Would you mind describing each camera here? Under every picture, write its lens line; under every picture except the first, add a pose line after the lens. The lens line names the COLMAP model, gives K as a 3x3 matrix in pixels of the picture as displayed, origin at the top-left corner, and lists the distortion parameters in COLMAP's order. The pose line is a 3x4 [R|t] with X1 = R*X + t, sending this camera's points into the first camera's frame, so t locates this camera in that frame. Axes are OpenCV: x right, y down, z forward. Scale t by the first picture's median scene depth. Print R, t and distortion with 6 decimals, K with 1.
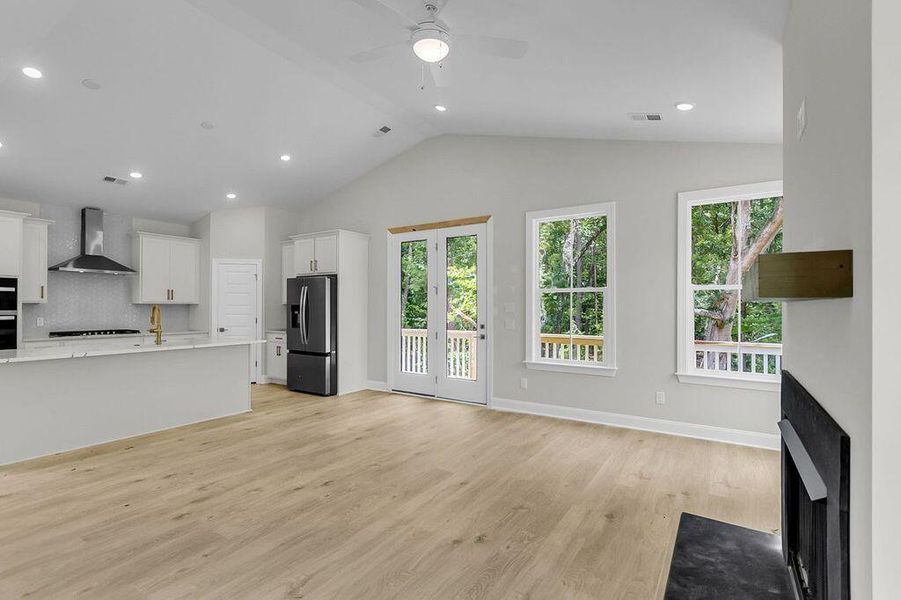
lens RADIAL K [[424.1, 0, 460.4], [0, 424.1, 301.8], [0, 0, 1]] dist [-0.000483, -0.000074]
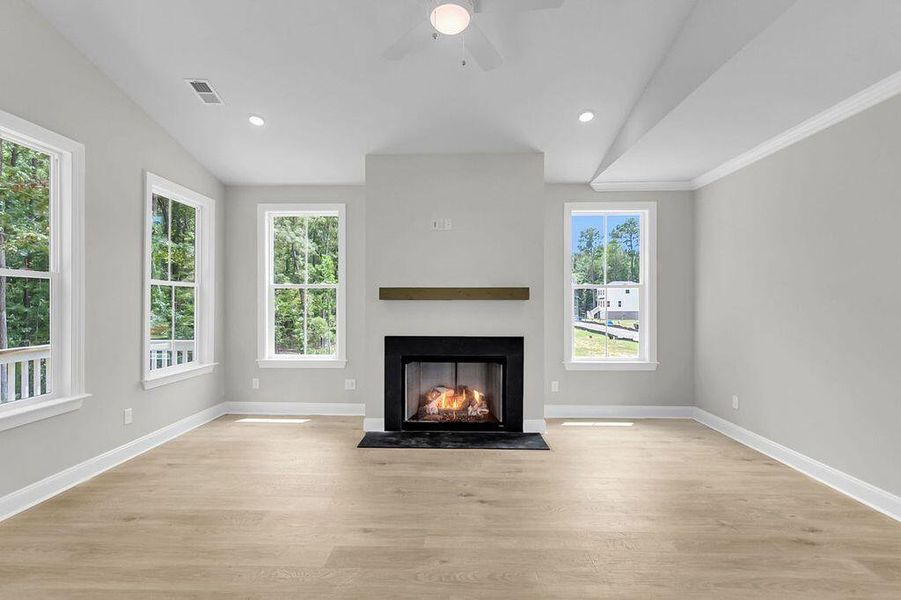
lens RADIAL K [[407.4, 0, 437.5], [0, 407.4, 303.5], [0, 0, 1]] dist [-0.001410, -0.000051]
pose [[-0.476274, -0.003699, 0.879289, -0.499864], [-0.010211, 0.999947, -0.001324, 0.007241], [-0.879238, -0.009609, -0.476287, 0.874378]]
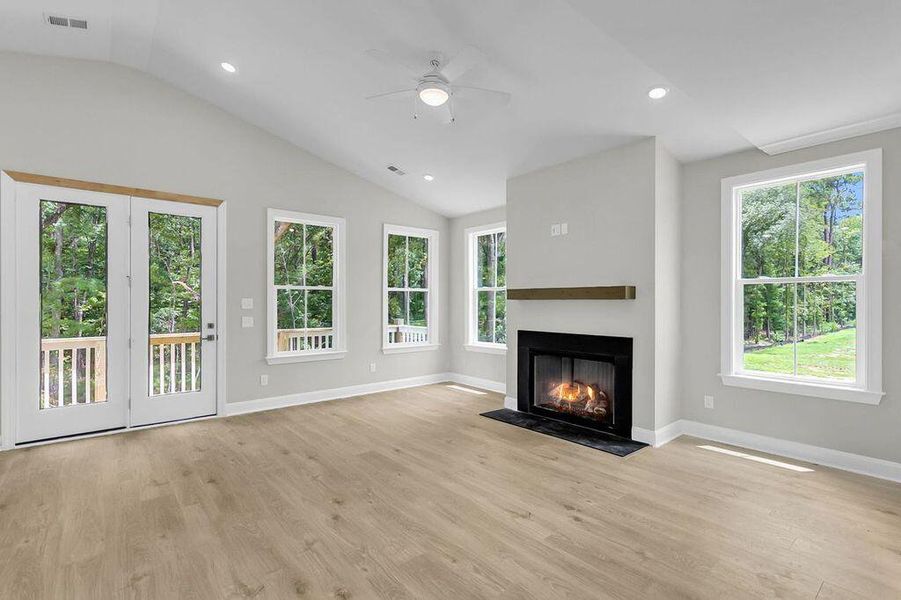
lens RADIAL K [[402.3, 0, 450.5], [0, 402.3, 300.0], [0, 0, 1]] dist [0.000558, 0.000289]
pose [[0.311998, 0.001712, 0.950081, -0.721377], [-0.008112, 0.999967, 0.000862, 0.000977], [-0.950048, -0.007976, 0.312002, 0.354915]]
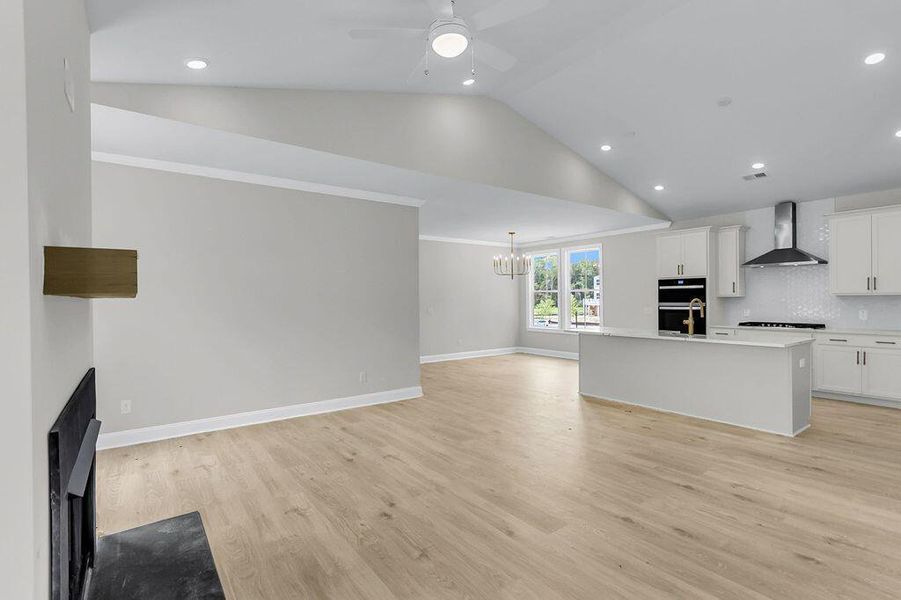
lens RADIAL K [[442.1, 0, 438.2], [0, 442.1, 301.9], [0, 0, 1]] dist [0.000347, -0.000113]
pose [[-0.399299, 0.003299, -0.916815, 0.550964], [0.016098, 0.999865, -0.003413, 0.010145], [0.916679, -0.016122, -0.399298, 0.846603]]
